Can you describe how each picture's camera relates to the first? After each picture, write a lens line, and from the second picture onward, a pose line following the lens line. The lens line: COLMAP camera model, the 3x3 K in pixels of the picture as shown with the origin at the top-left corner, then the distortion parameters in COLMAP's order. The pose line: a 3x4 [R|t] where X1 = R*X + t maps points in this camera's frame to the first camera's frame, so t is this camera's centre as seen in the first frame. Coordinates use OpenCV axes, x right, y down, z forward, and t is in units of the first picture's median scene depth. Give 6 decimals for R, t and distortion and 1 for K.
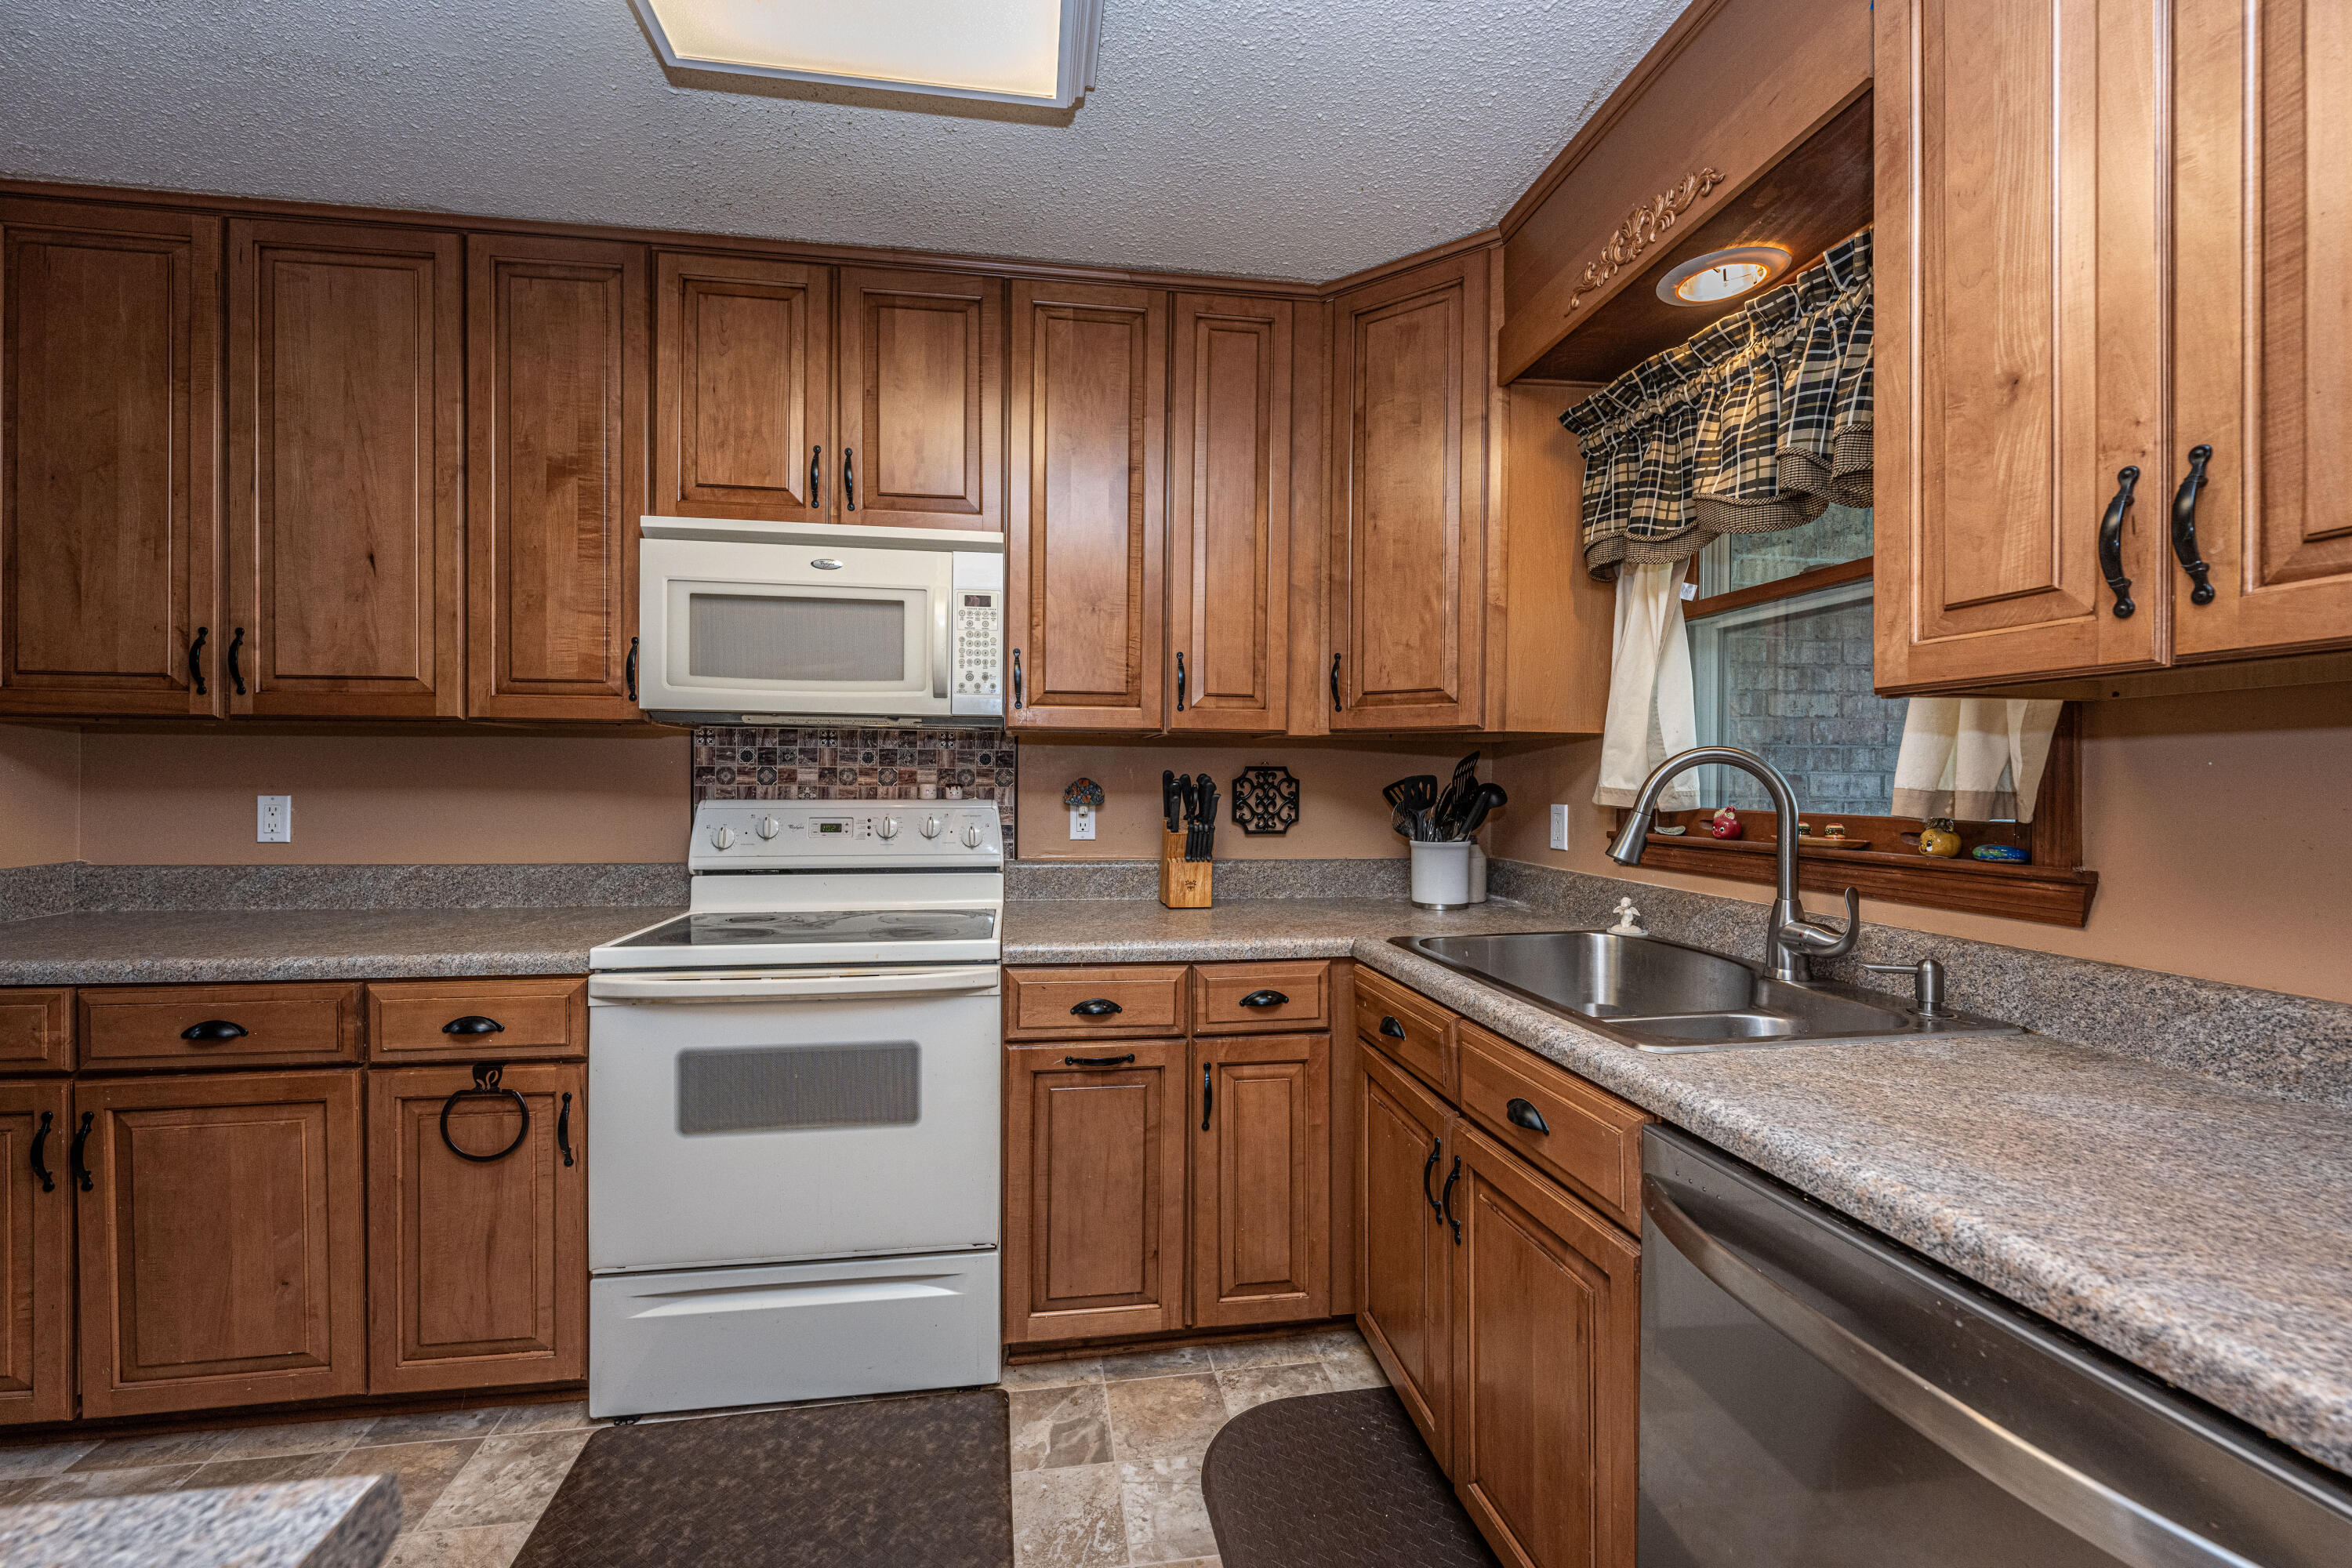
lens RADIAL K [[946.1, 0, 1152.4], [0, 946.1, 783.9], [0, 0, 1]] dist [0.004013, -0.001759]
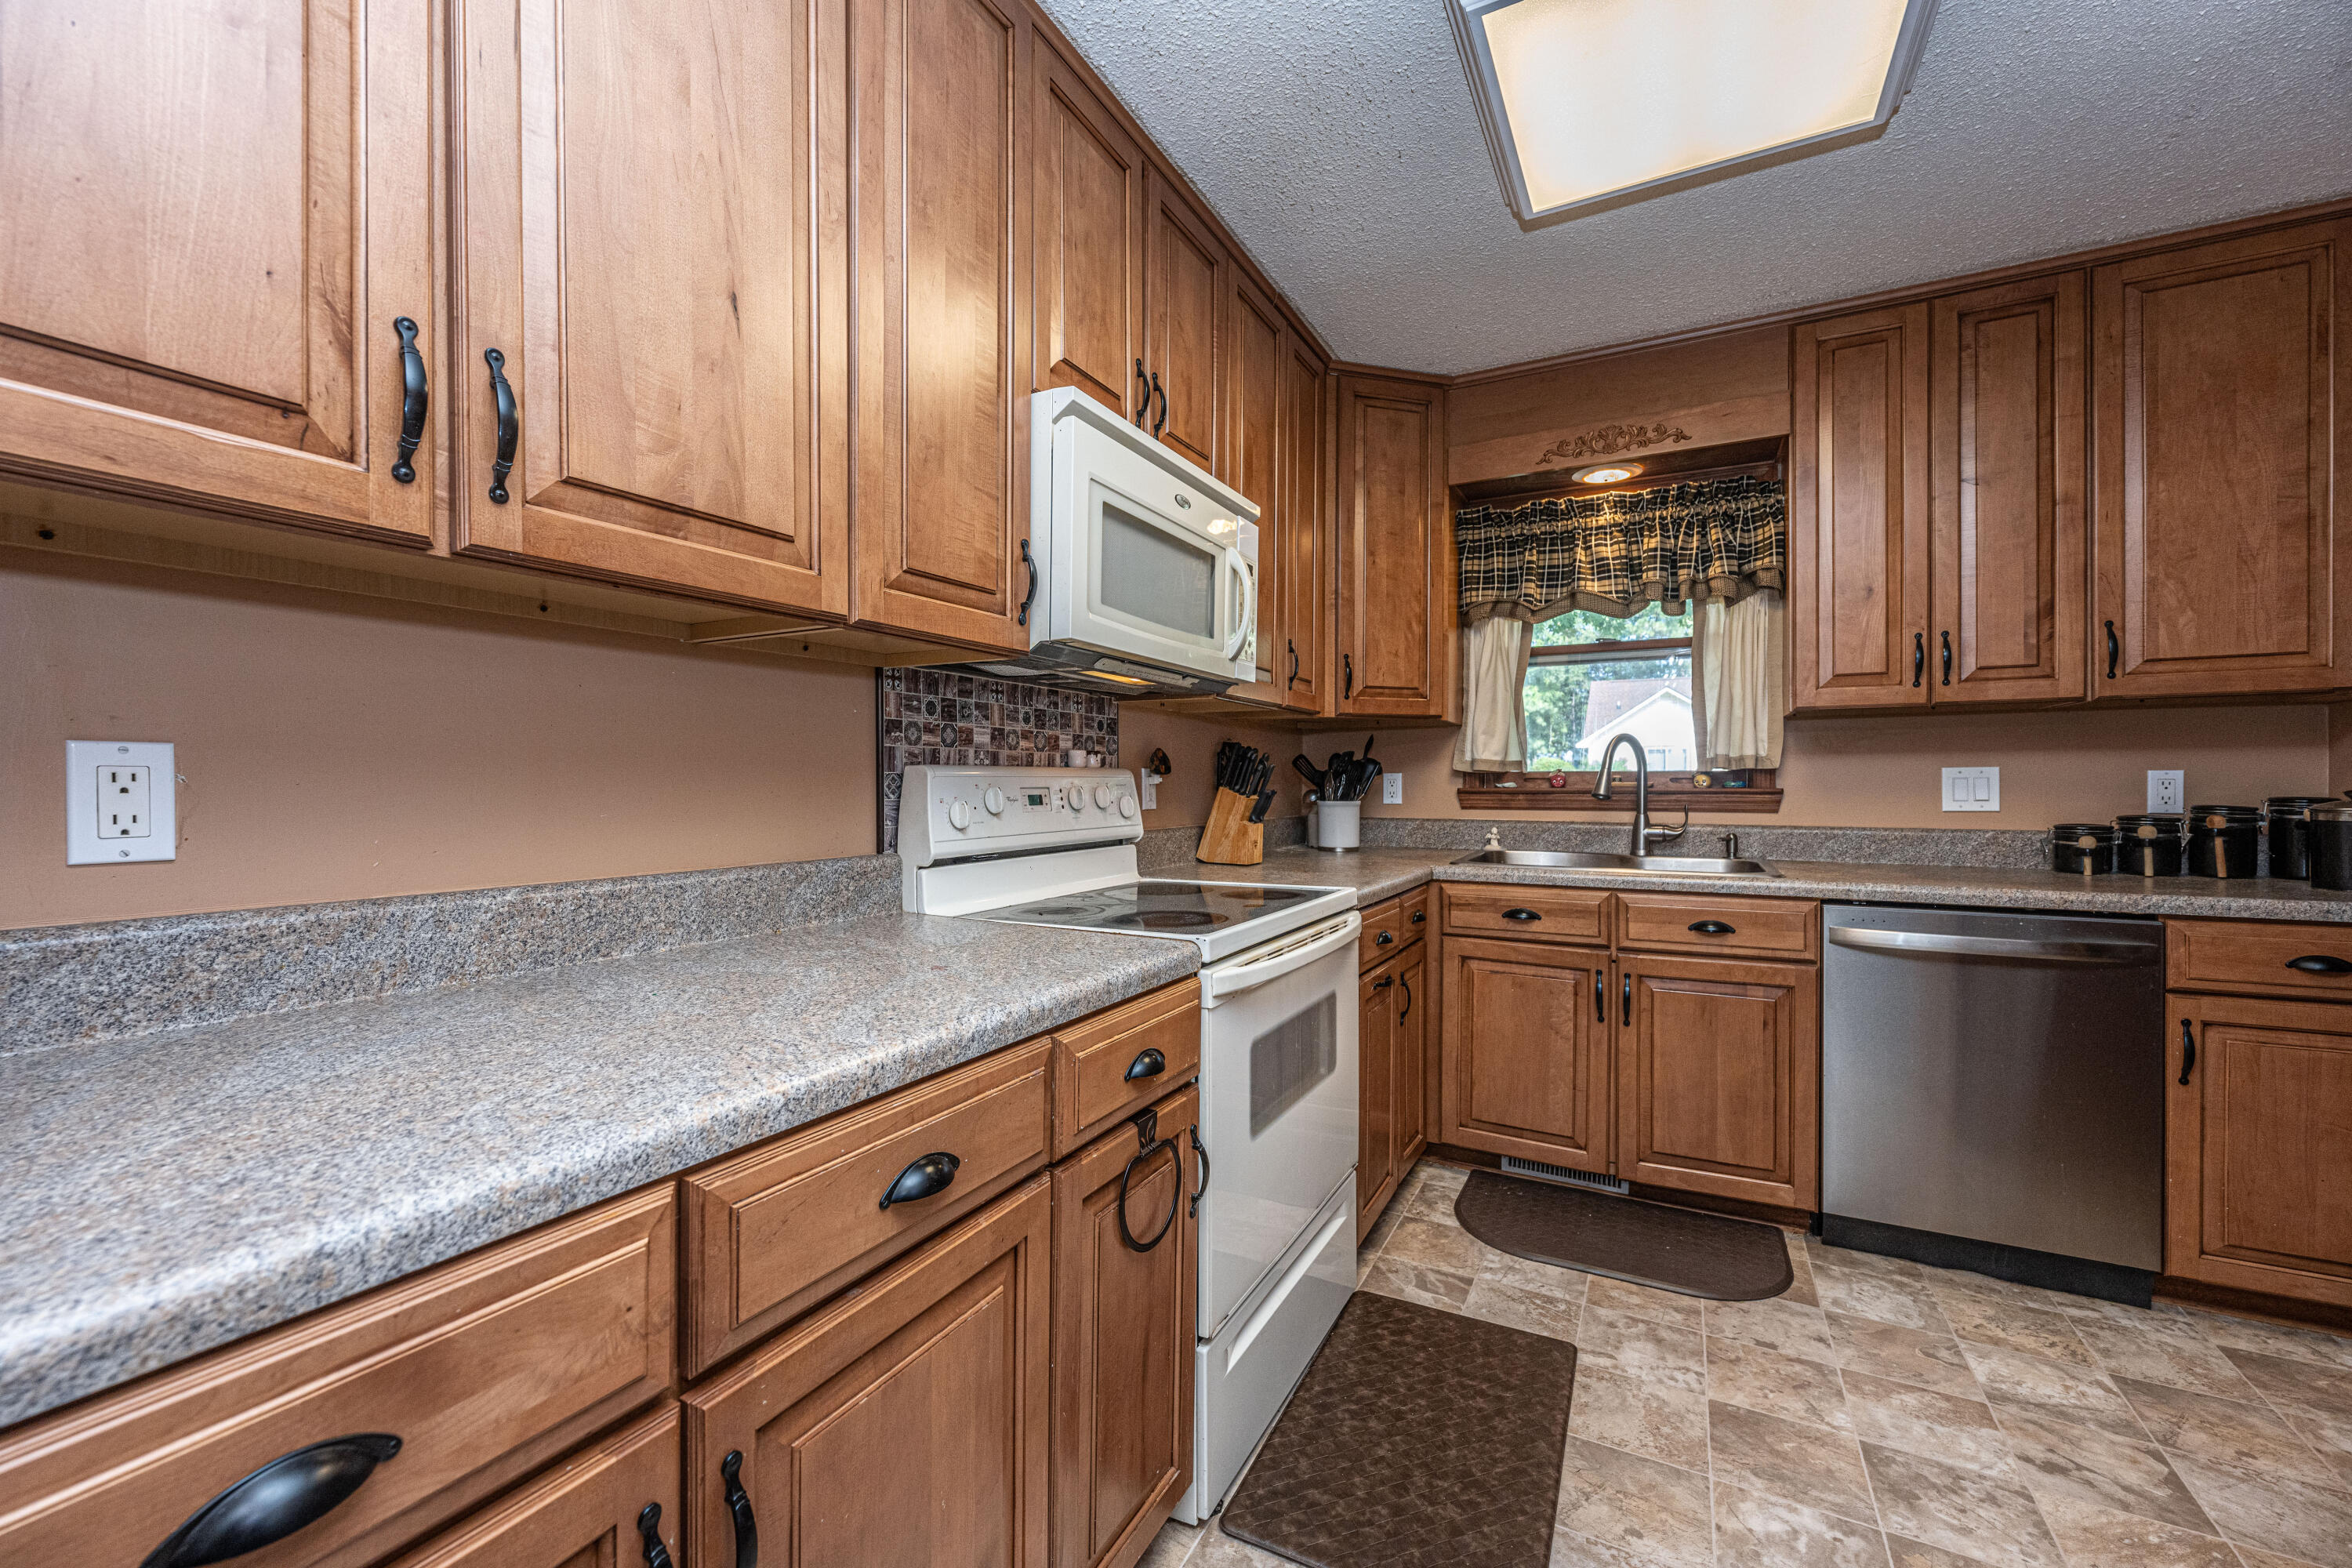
lens RADIAL K [[946.1, 0, 1160.1], [0, 946.1, 788.0], [0, 0, 1]] dist [0.004013, -0.001759]
pose [[0.602374, -0.011160, 0.798136, -1.094762], [0.007204, 0.999938, 0.008545, 0.034529], [-0.798182, 0.000602, 0.602417, 0.477547]]
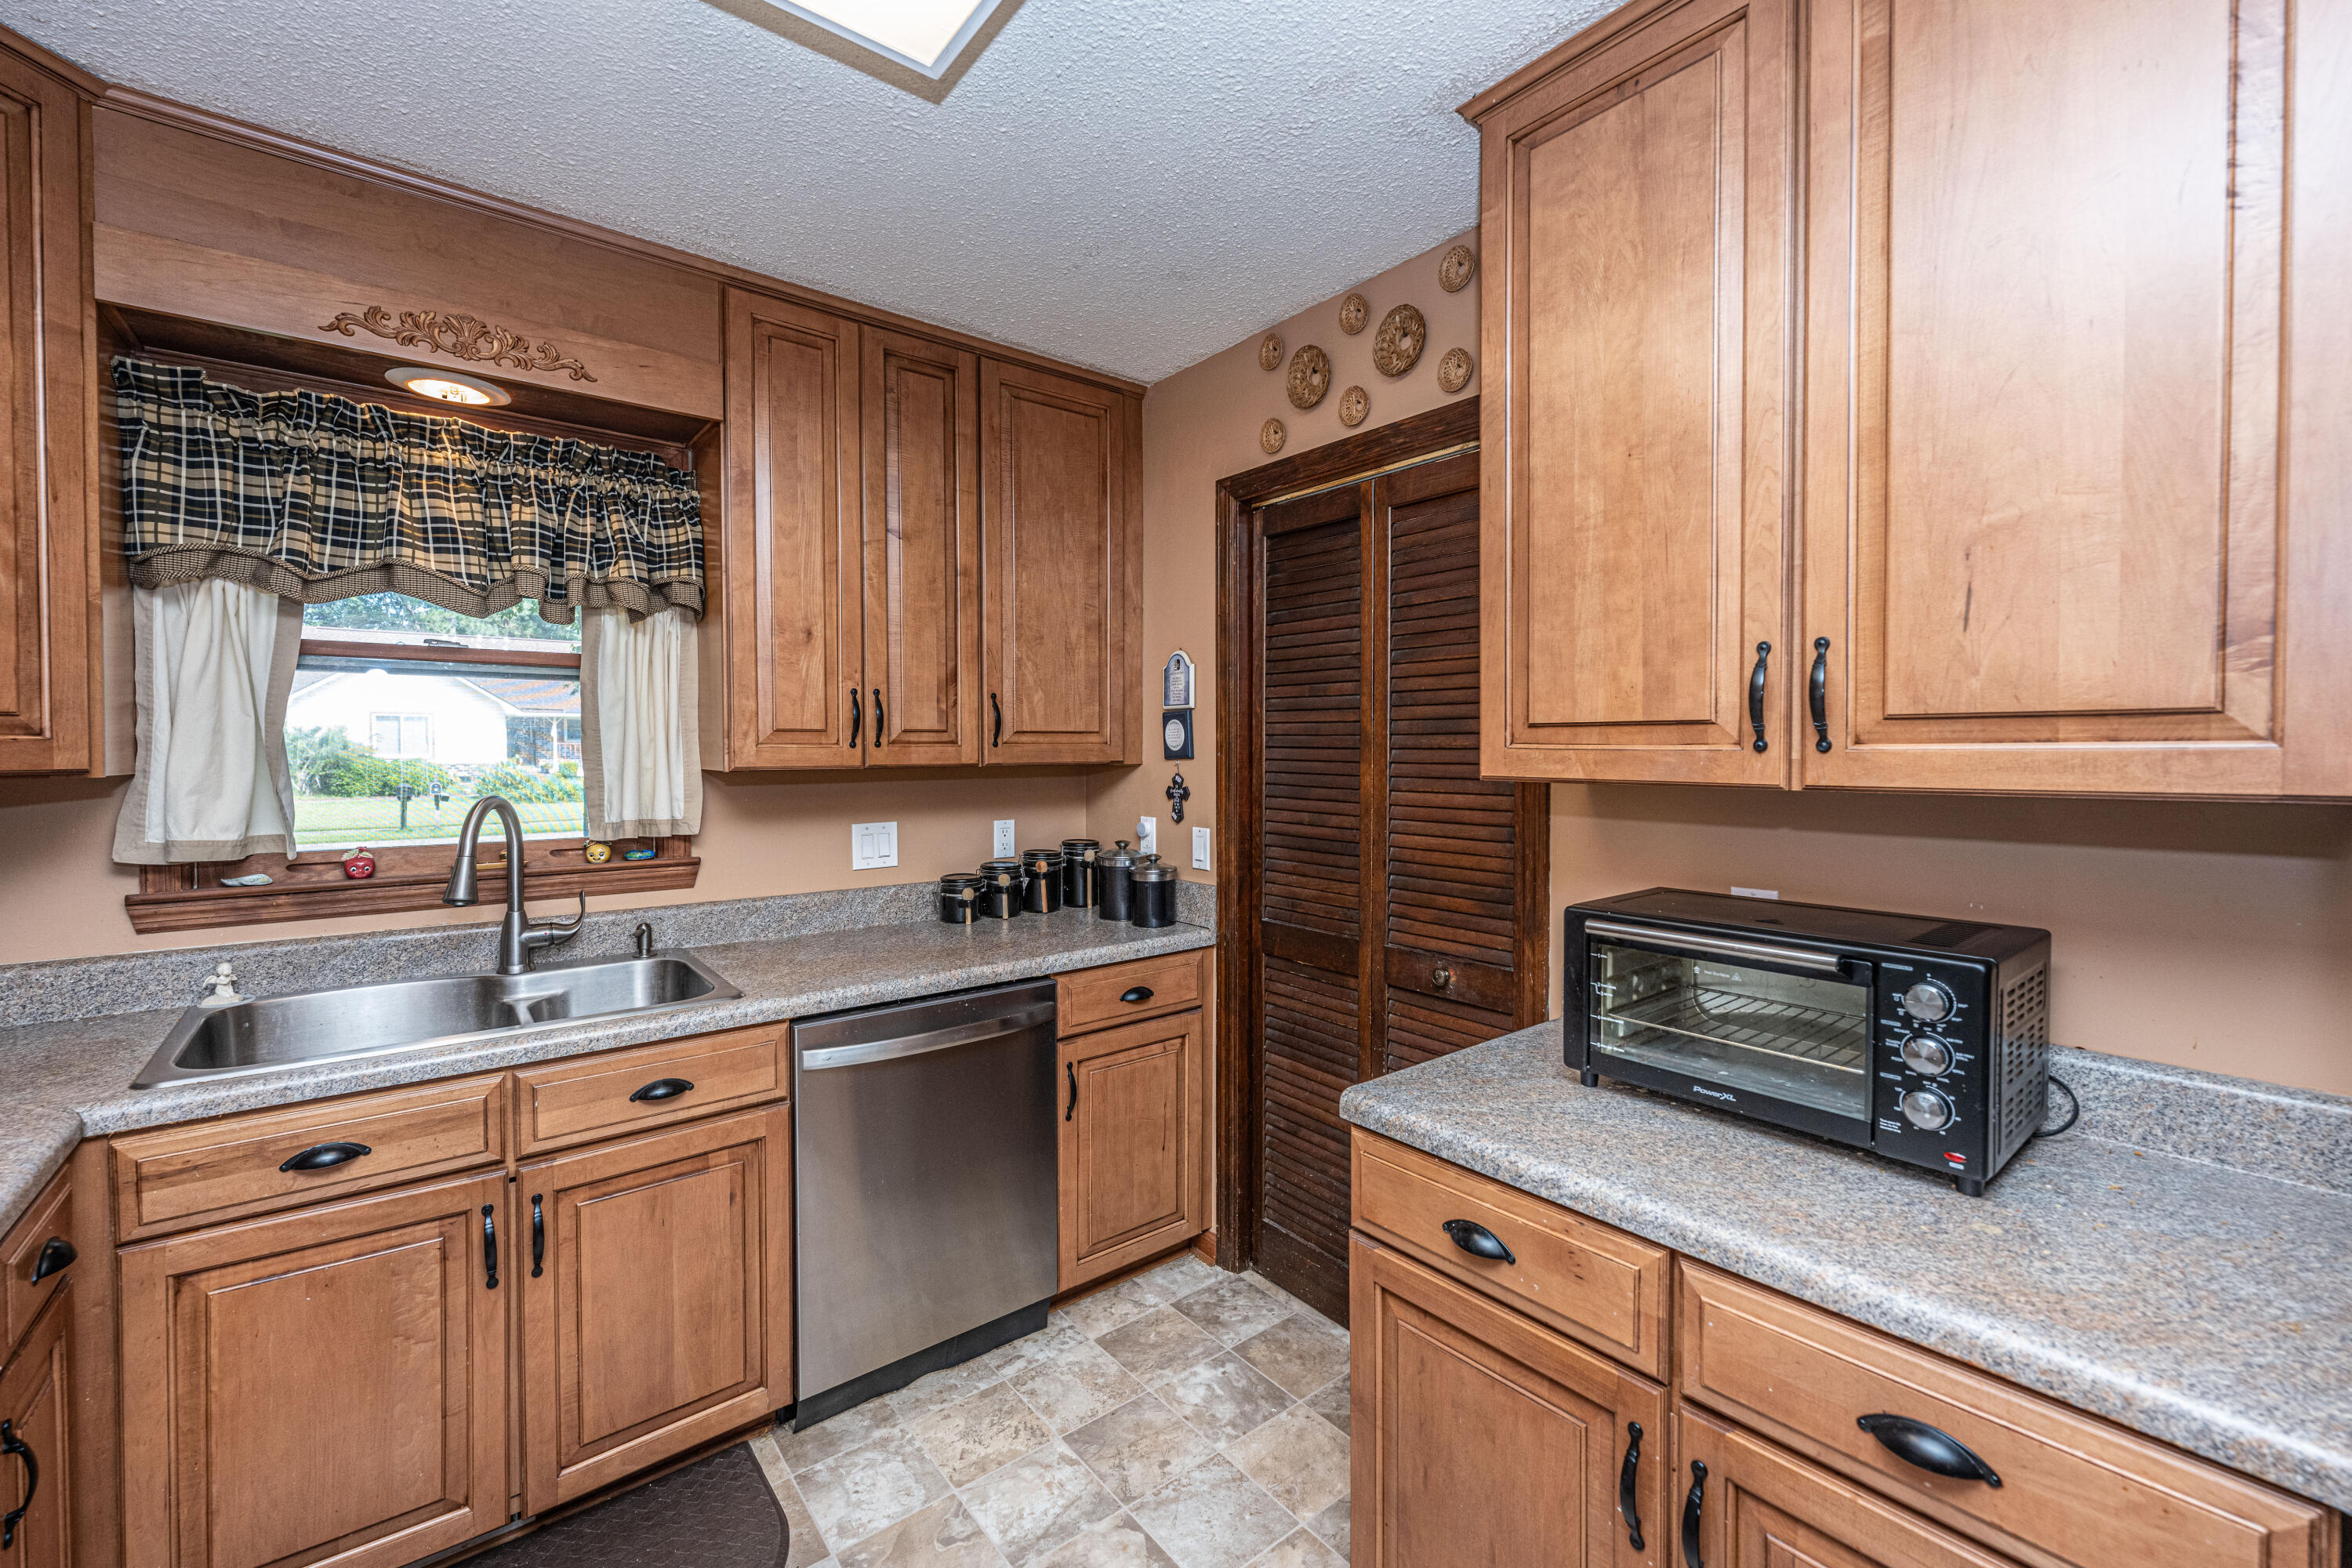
lens RADIAL K [[946.1, 0, 1170.1], [0, 946.1, 768.0], [0, 0, 1]] dist [0.004013, -0.001759]
pose [[-0.505581, -0.028387, 0.862312, -0.683790], [-0.000014, 0.999459, 0.032894, -0.088862], [-0.862779, 0.016619, -0.505307, 0.671891]]
